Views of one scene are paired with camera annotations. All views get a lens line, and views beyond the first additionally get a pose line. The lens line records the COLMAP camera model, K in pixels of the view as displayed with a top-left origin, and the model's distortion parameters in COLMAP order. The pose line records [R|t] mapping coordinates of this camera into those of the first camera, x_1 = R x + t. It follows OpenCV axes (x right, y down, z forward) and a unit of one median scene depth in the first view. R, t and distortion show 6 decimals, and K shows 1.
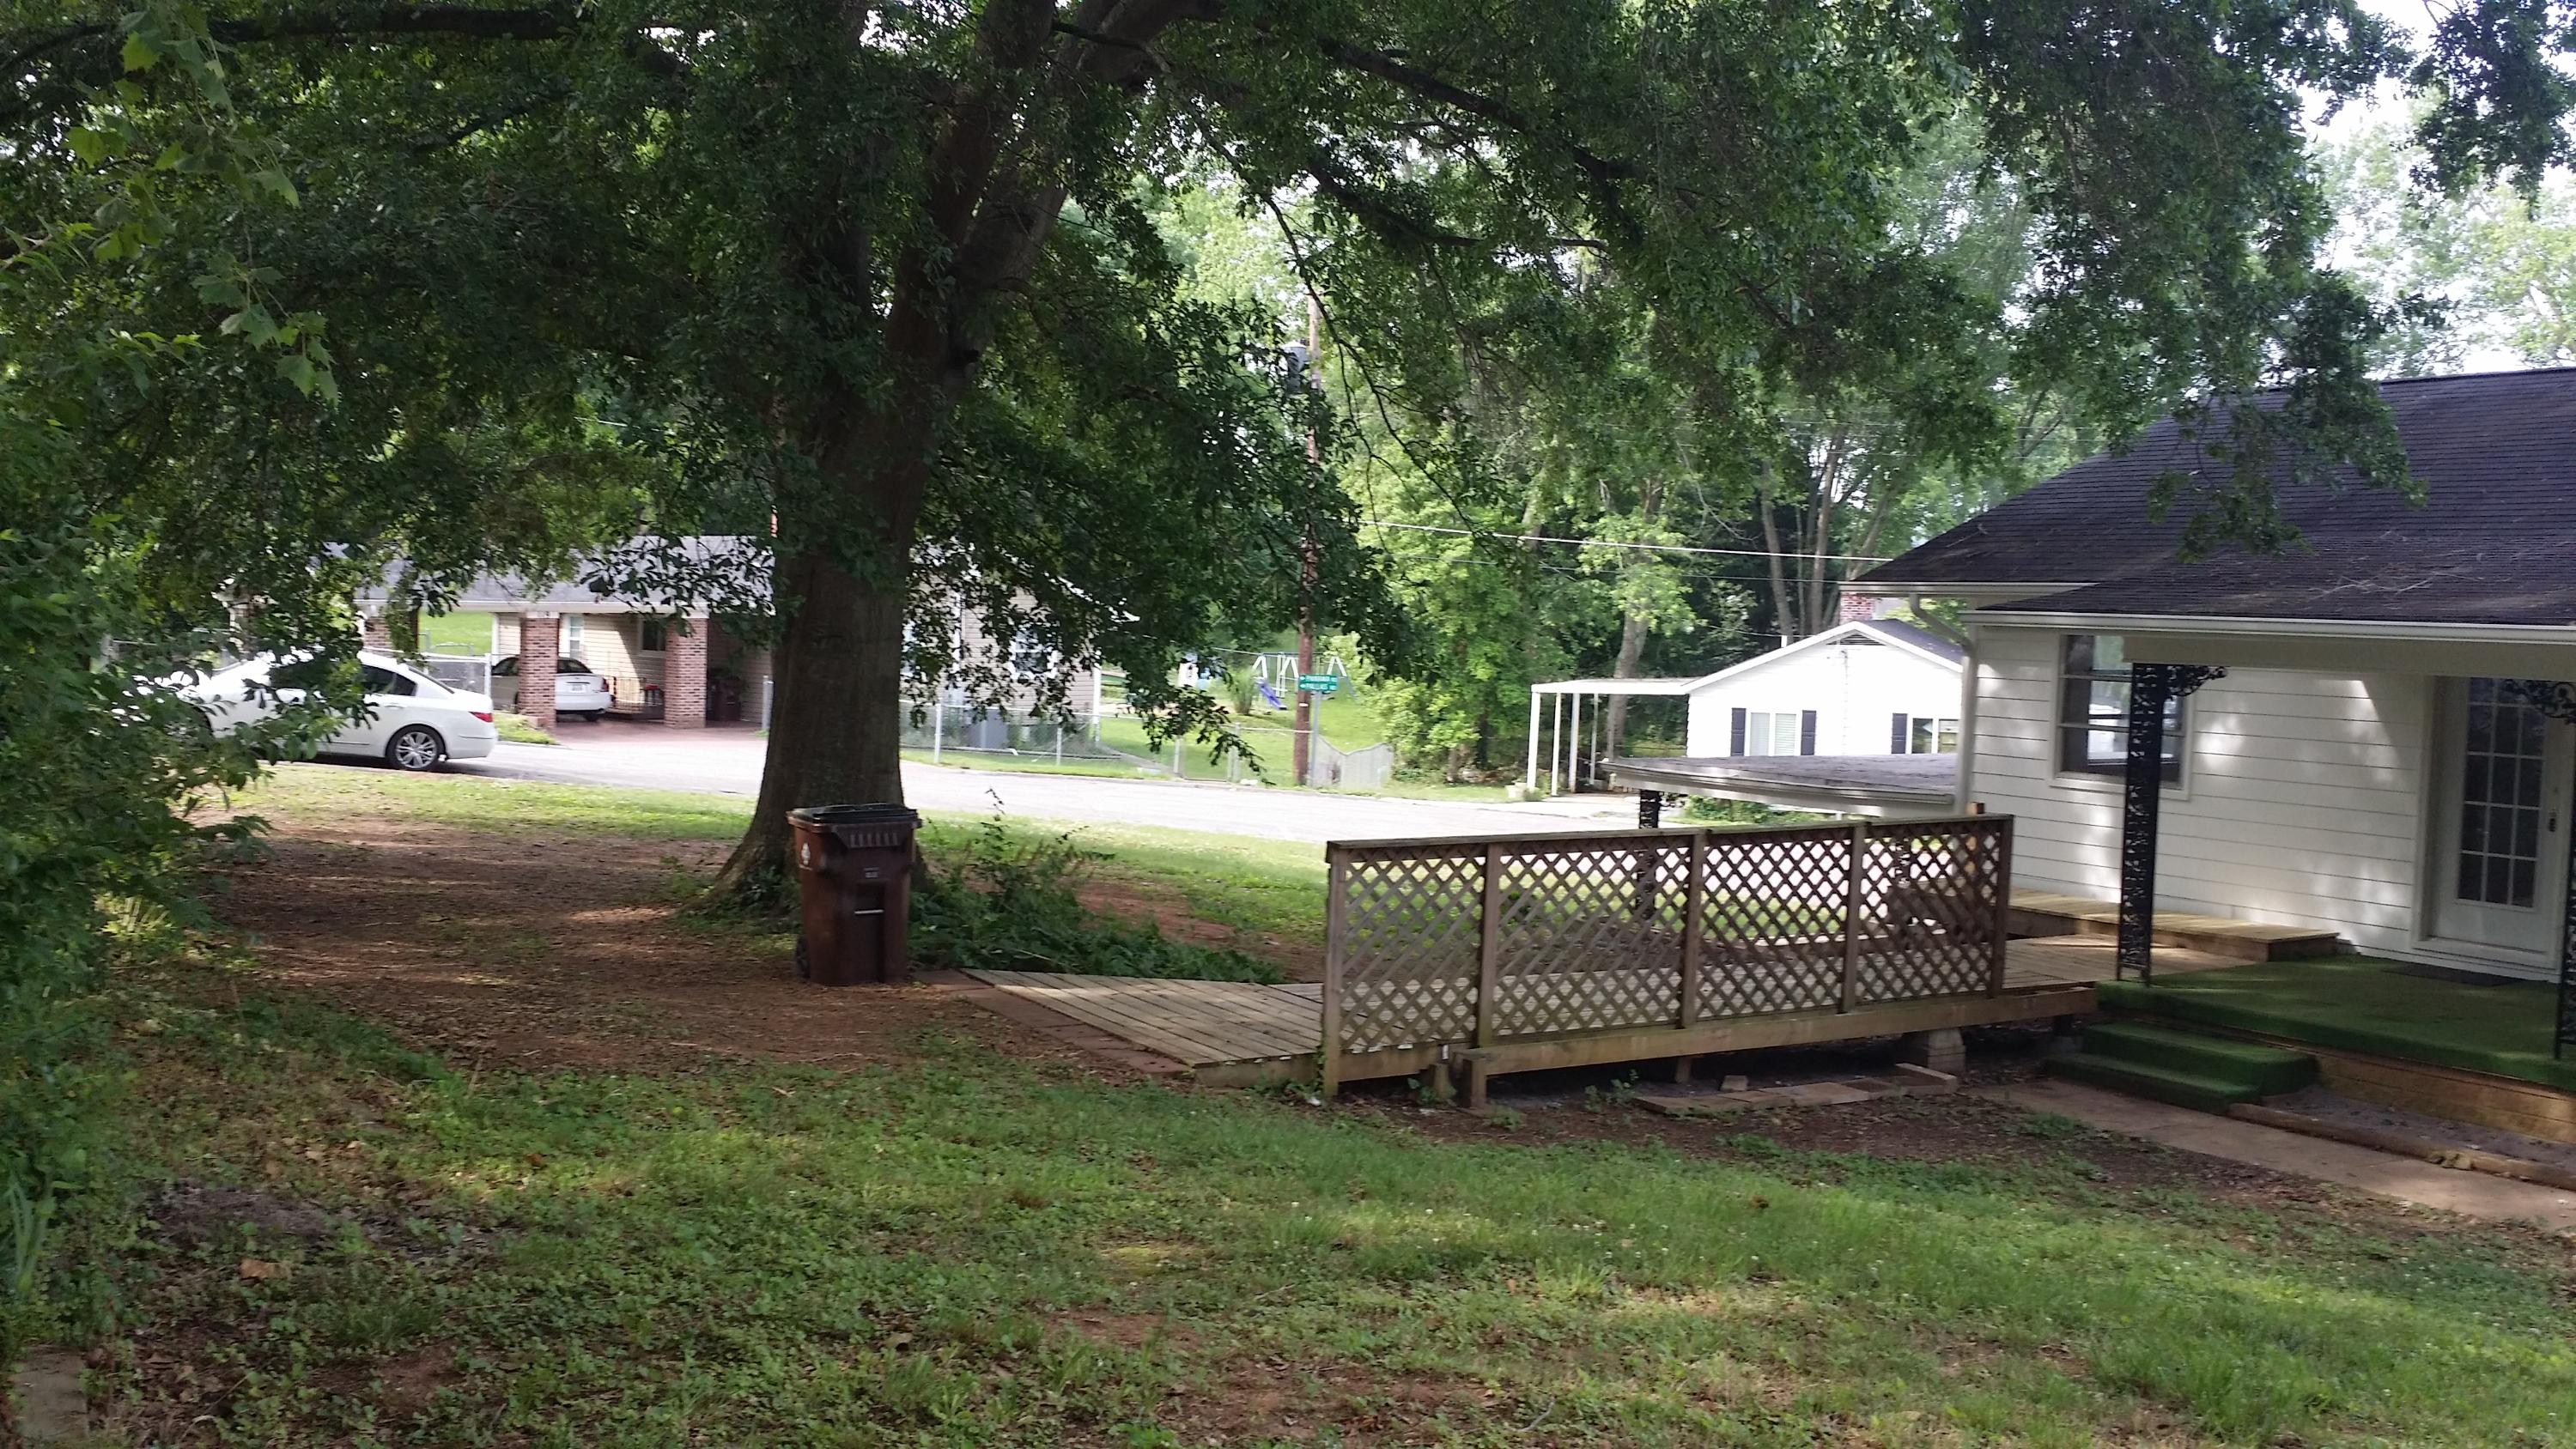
lens RADIAL K [[2398.6, 0, 1324.8], [0, 2398.6, 721.8], [0, 0, 1]] dist [0.132192, -0.352537]
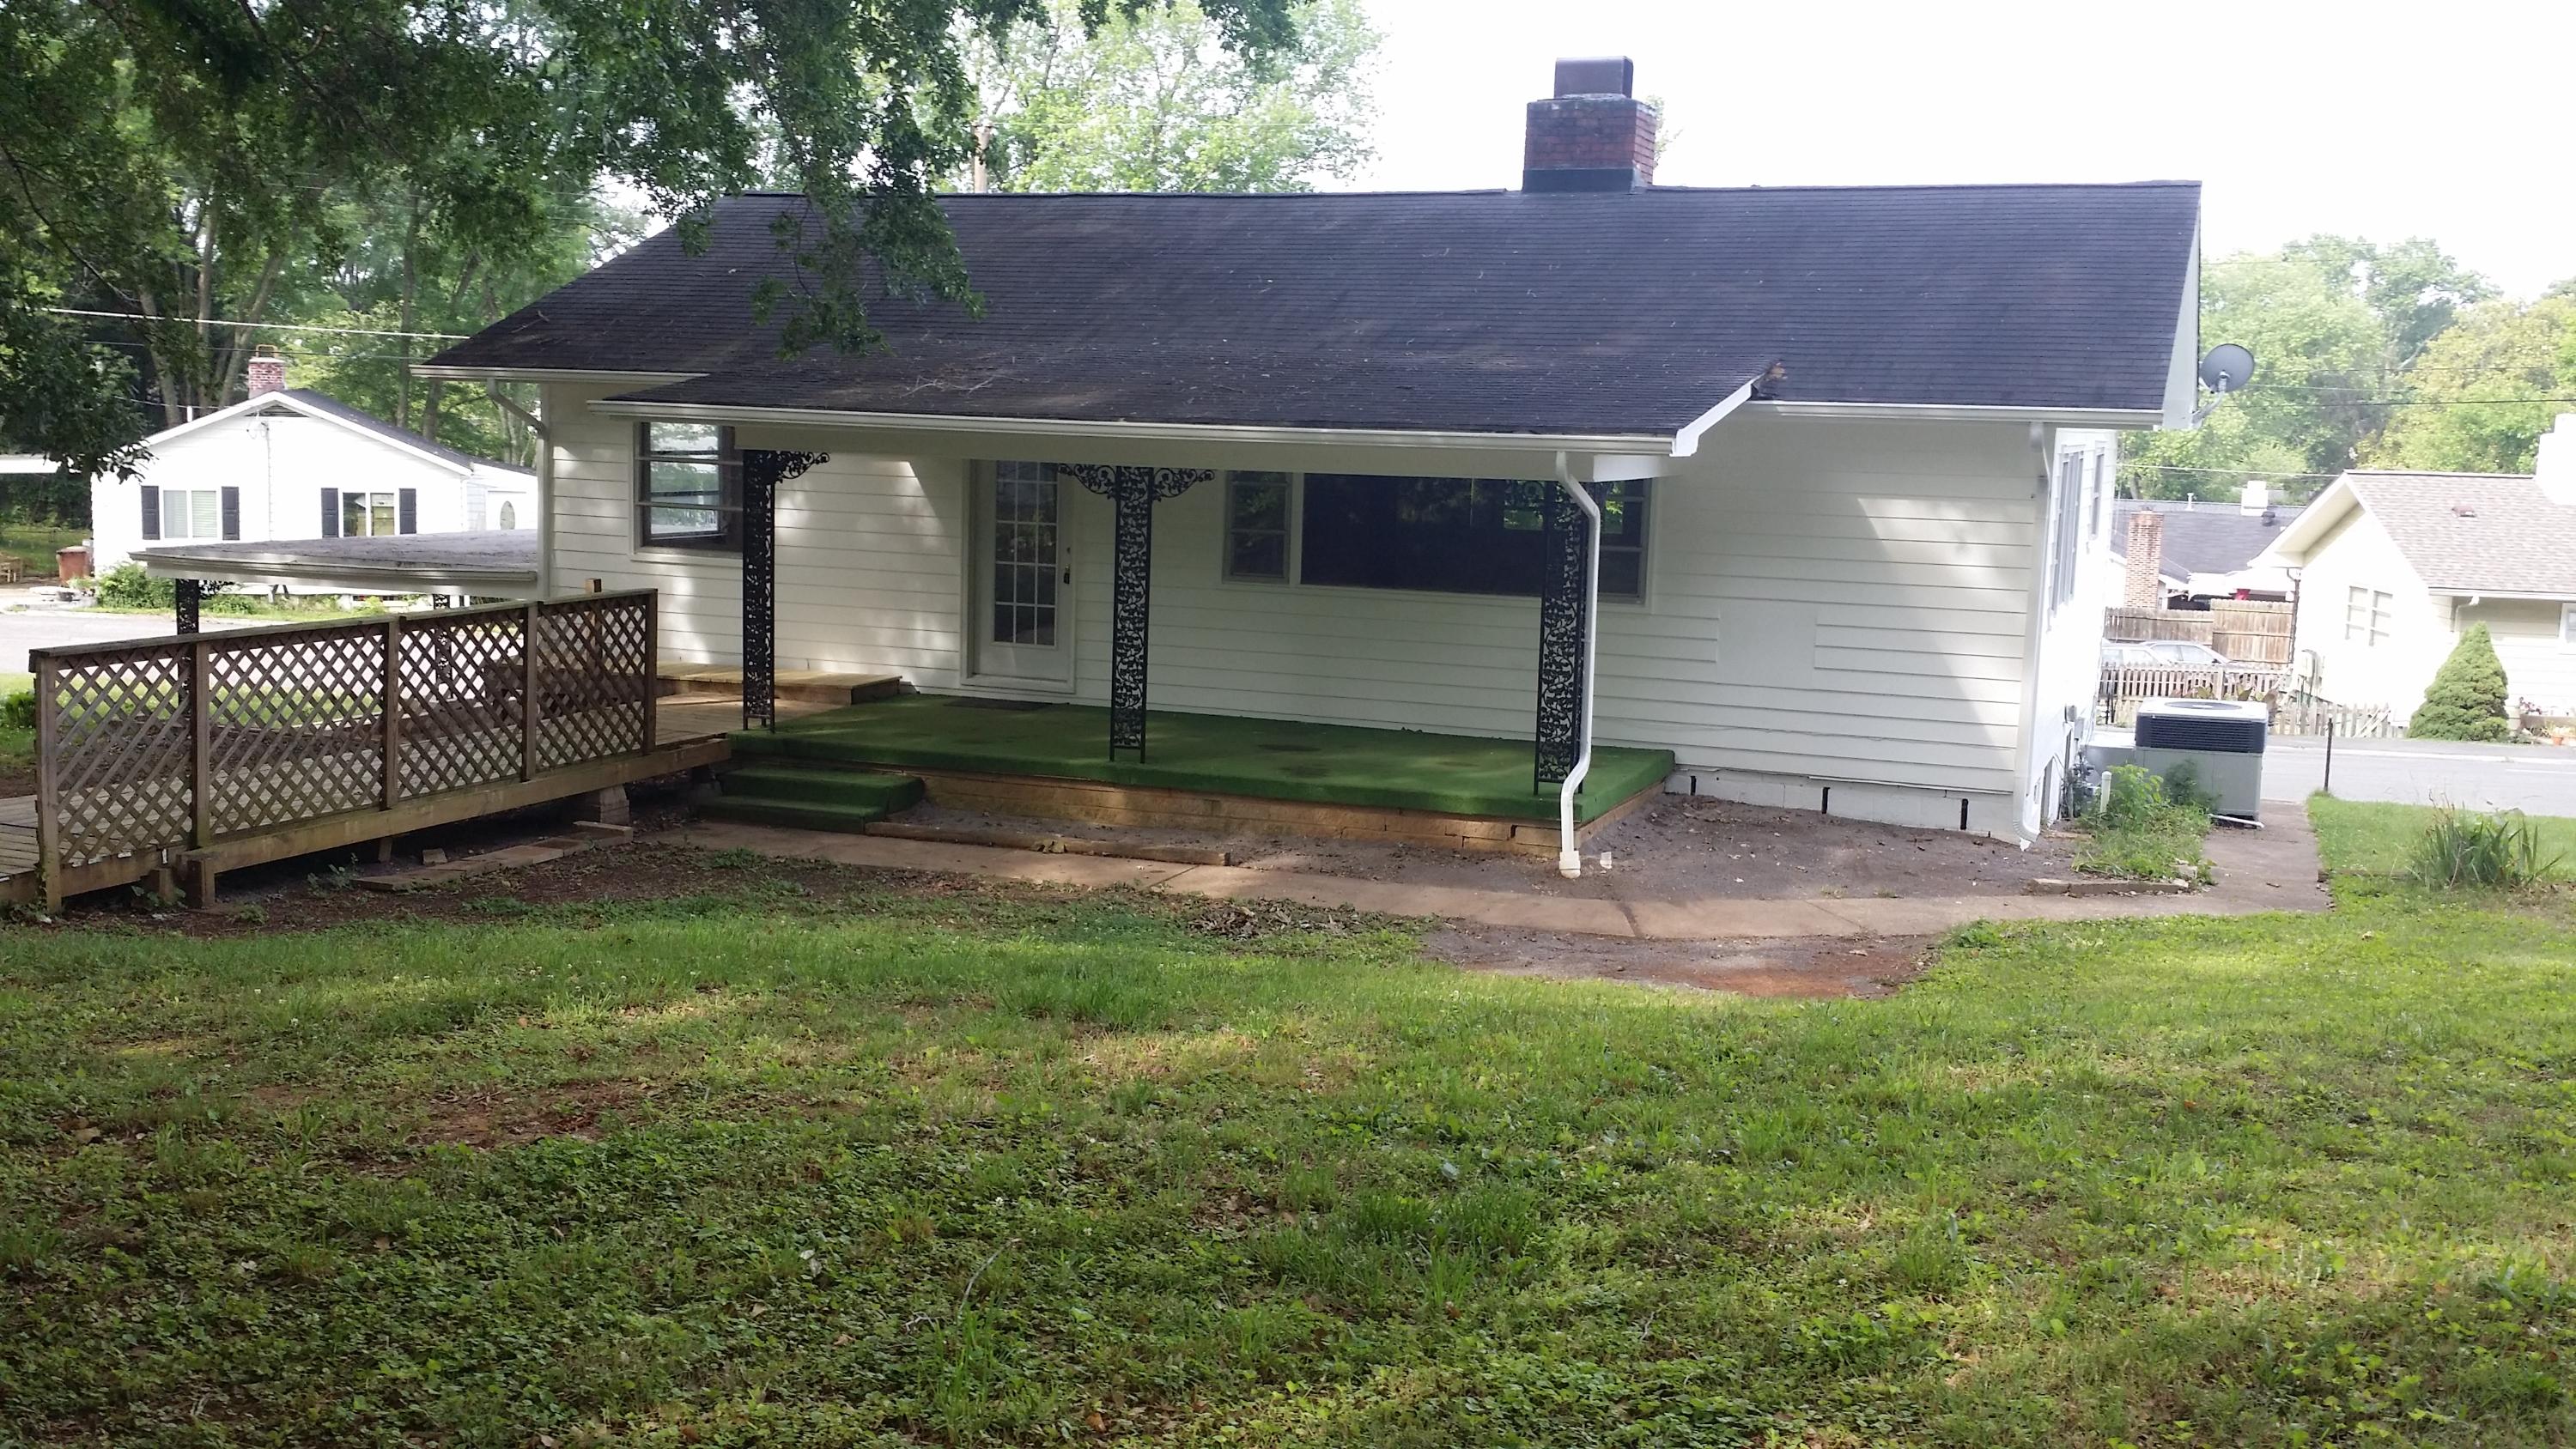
lens RADIAL K [[2398.6, 0, 1324.8], [0, 2398.6, 721.8], [0, 0, 1]] dist [0.132192, -0.352537]
pose [[0.790228, -0.078931, 0.607708, -0.161774], [0.019977, 0.994461, 0.103187, -0.009627], [-0.612487, -0.069401, 0.787428, -0.064313]]
